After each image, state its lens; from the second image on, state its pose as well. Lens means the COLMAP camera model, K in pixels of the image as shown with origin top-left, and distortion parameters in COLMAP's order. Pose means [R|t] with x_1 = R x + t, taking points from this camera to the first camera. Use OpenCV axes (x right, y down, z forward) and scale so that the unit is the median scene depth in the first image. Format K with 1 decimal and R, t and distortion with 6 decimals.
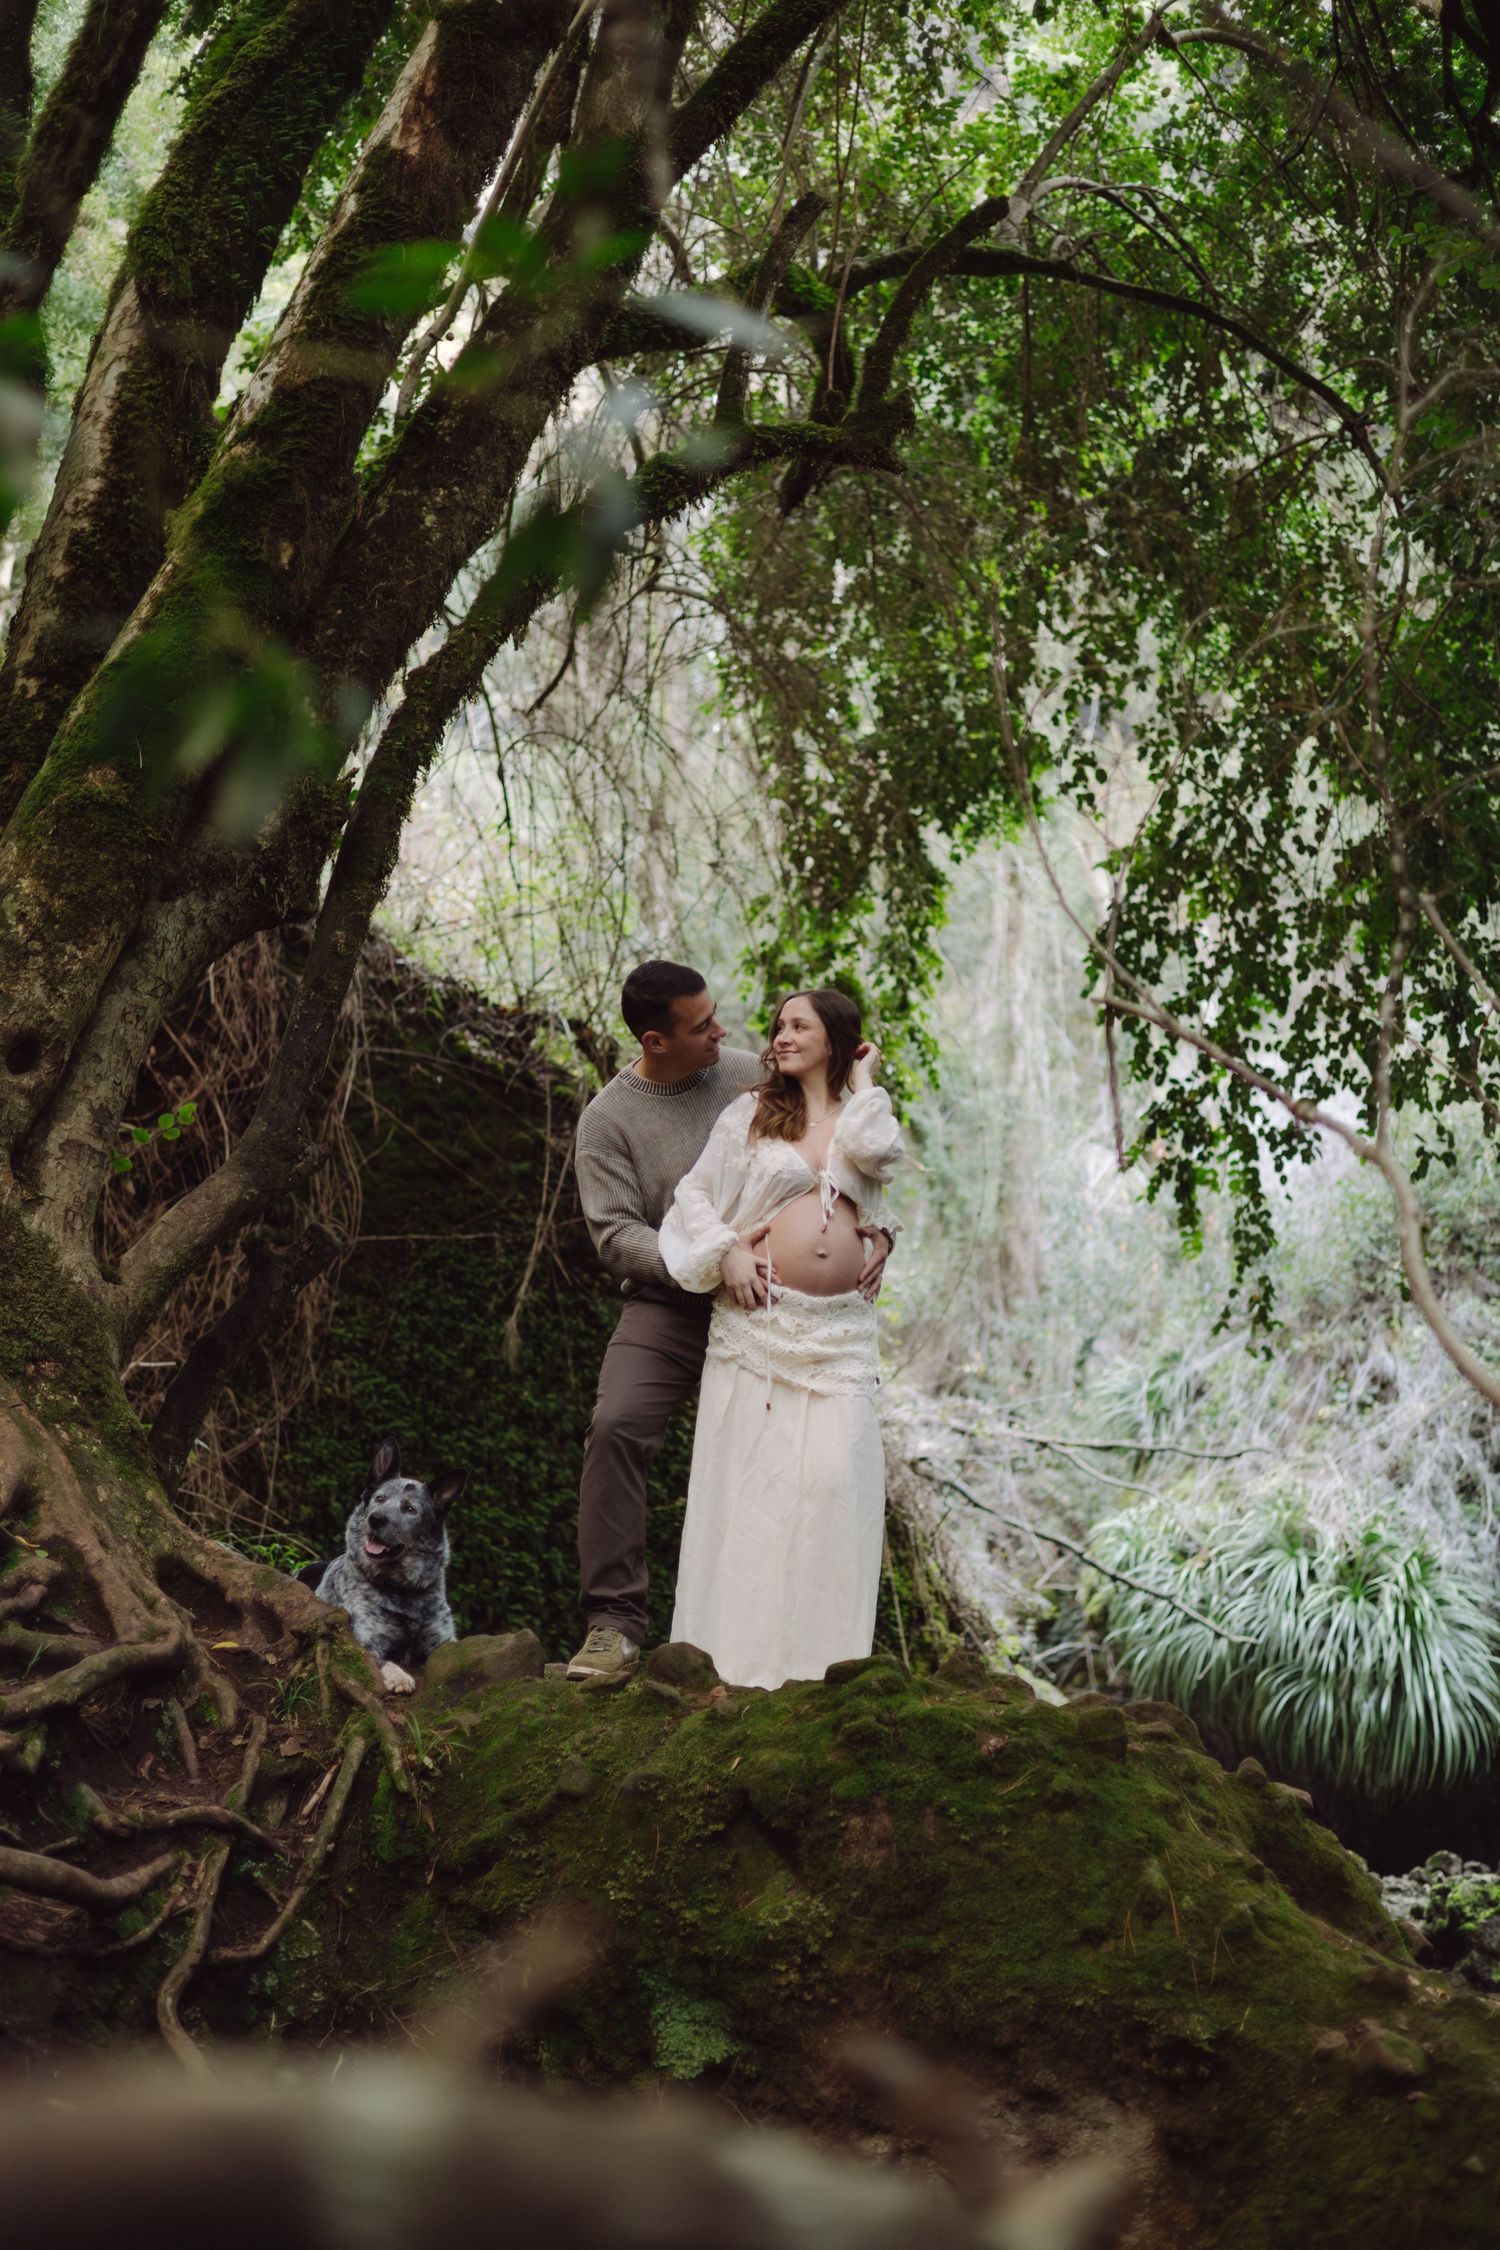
lens RADIAL K [[3247.4, 0, 761.2], [0, 3247.4, 1127.6], [0, 0, 1]] dist [0.024372, 0.000000]
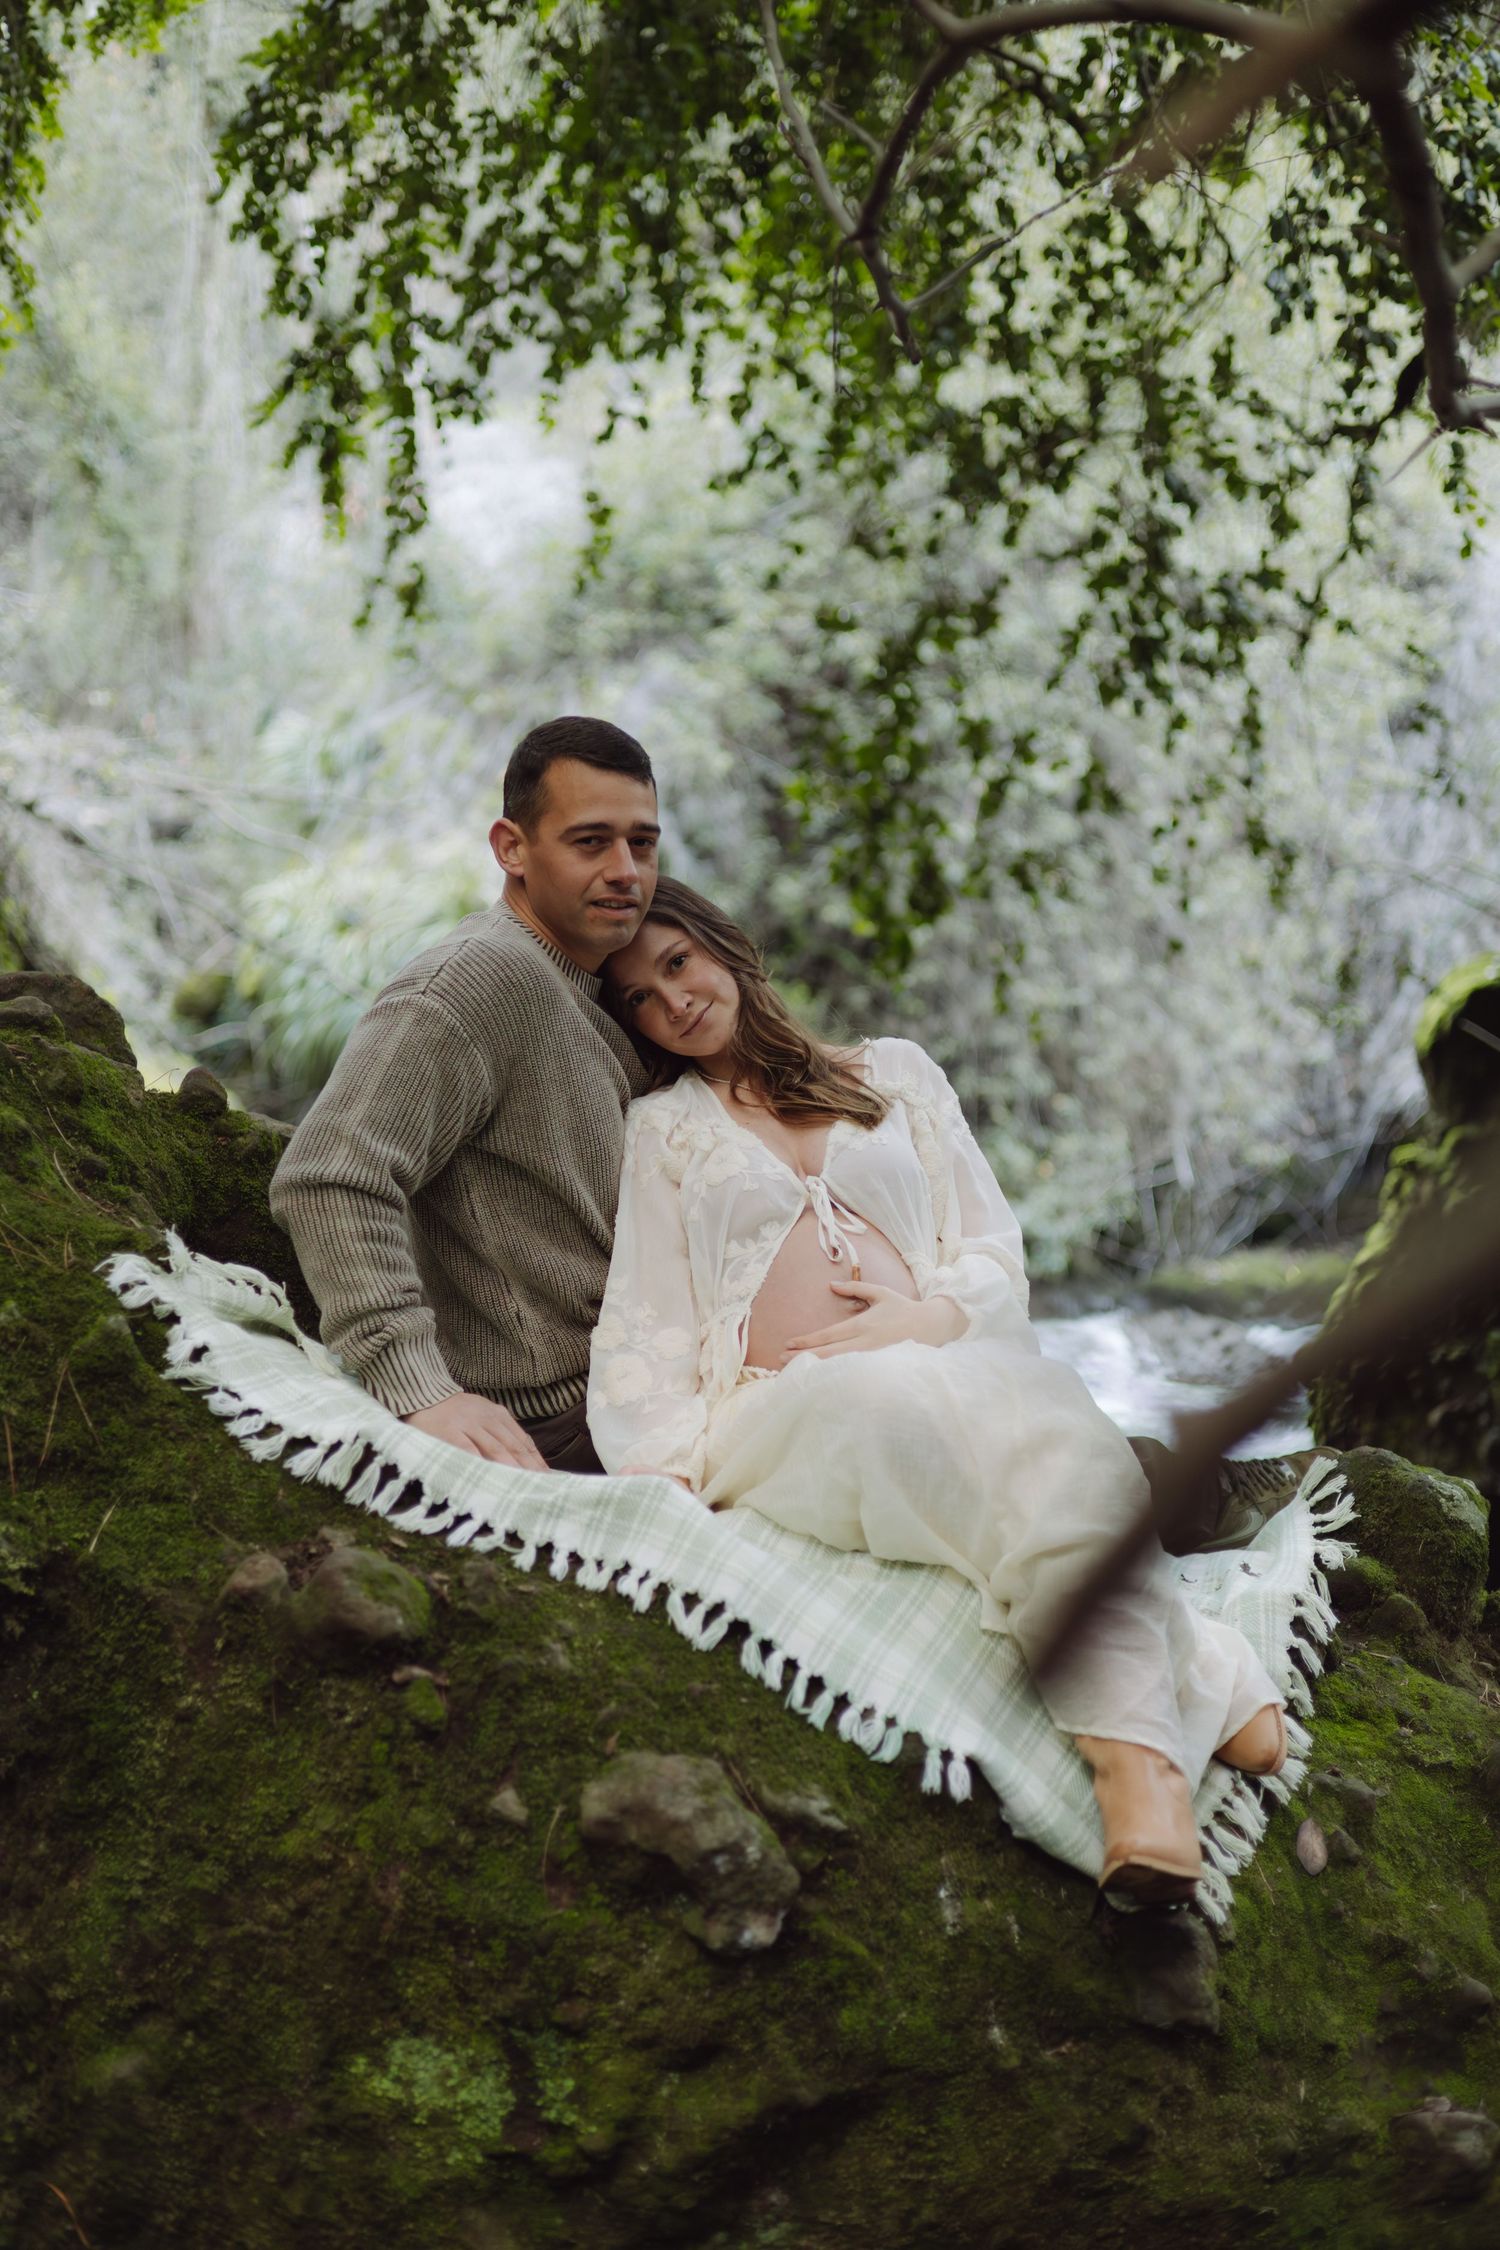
lens RADIAL K [[3247.4, 0, 800.9], [0, 3247.4, 1090.5], [0, 0, 1]] dist [0.024372, 0.000000]
pose [[0.967693, 0.016661, 0.251582, 0.042259], [-0.058473, 0.985440, 0.159650, 0.038662], [-0.245259, -0.169203, 0.954578, 0.164362]]
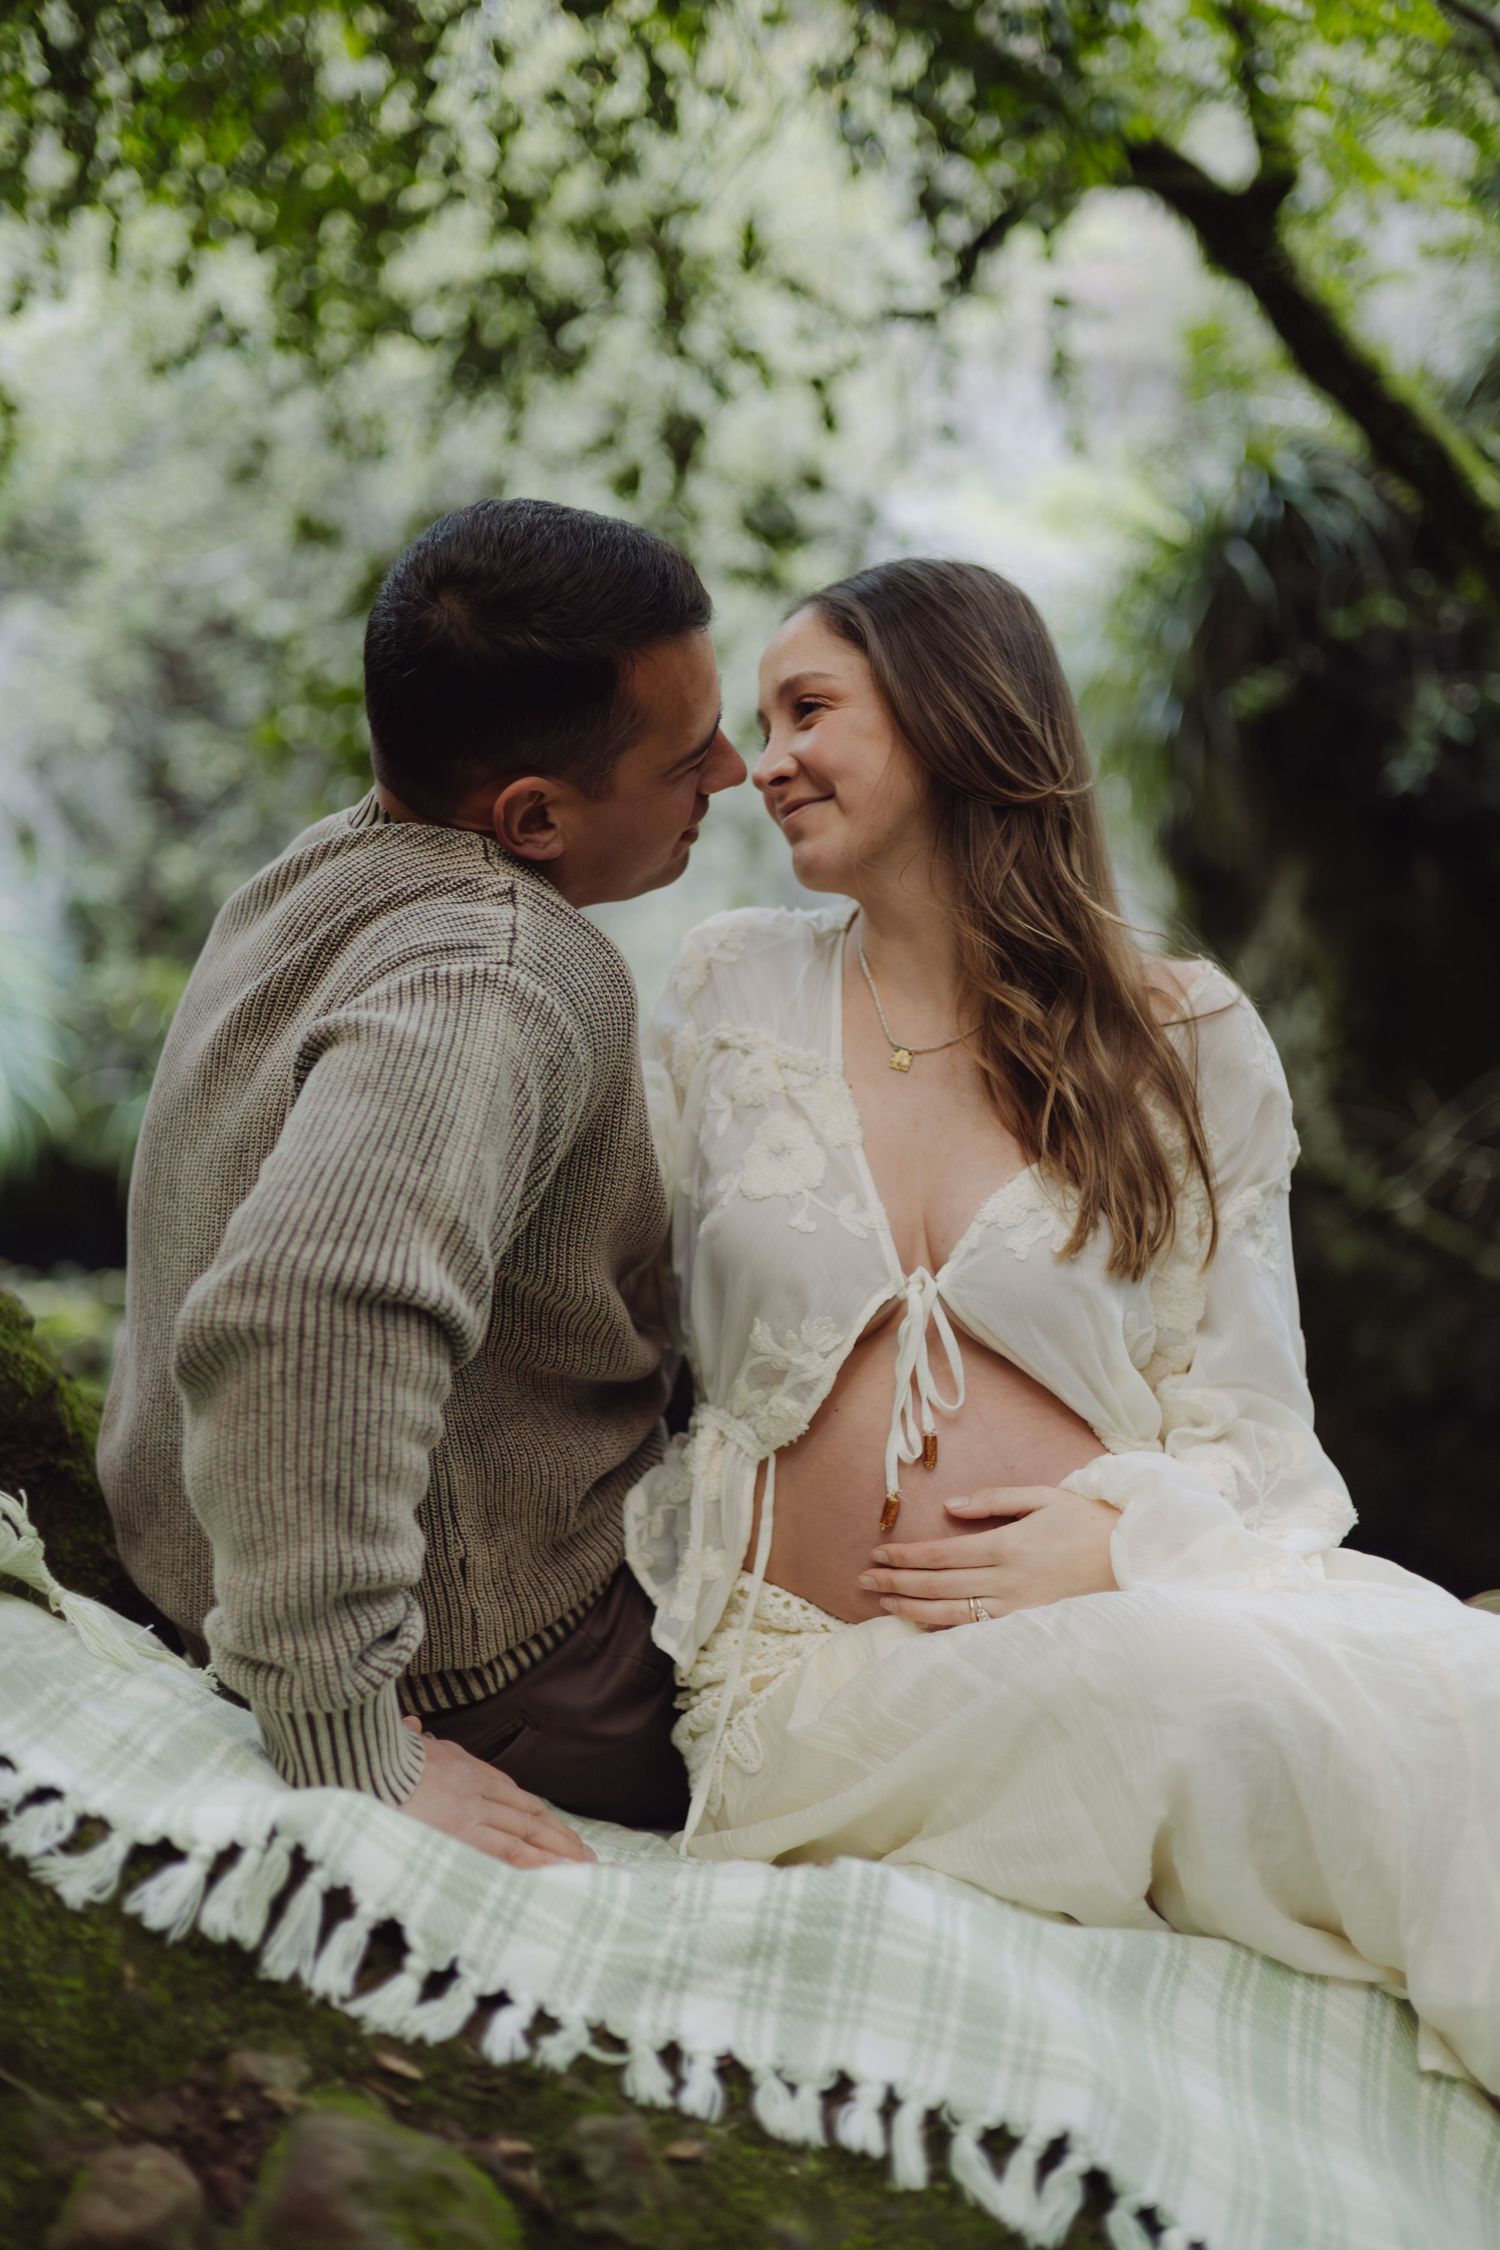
lens RADIAL K [[3247.4, 0, 767.1], [0, 3247.4, 1136.2], [0, 0, 1]] dist [0.024372, 0.000000]
pose [[0.898510, -0.018545, 0.438561, 0.037178], [-0.060492, 0.984343, 0.165559, 0.056290], [-0.434764, -0.175286, 0.883320, 0.274217]]
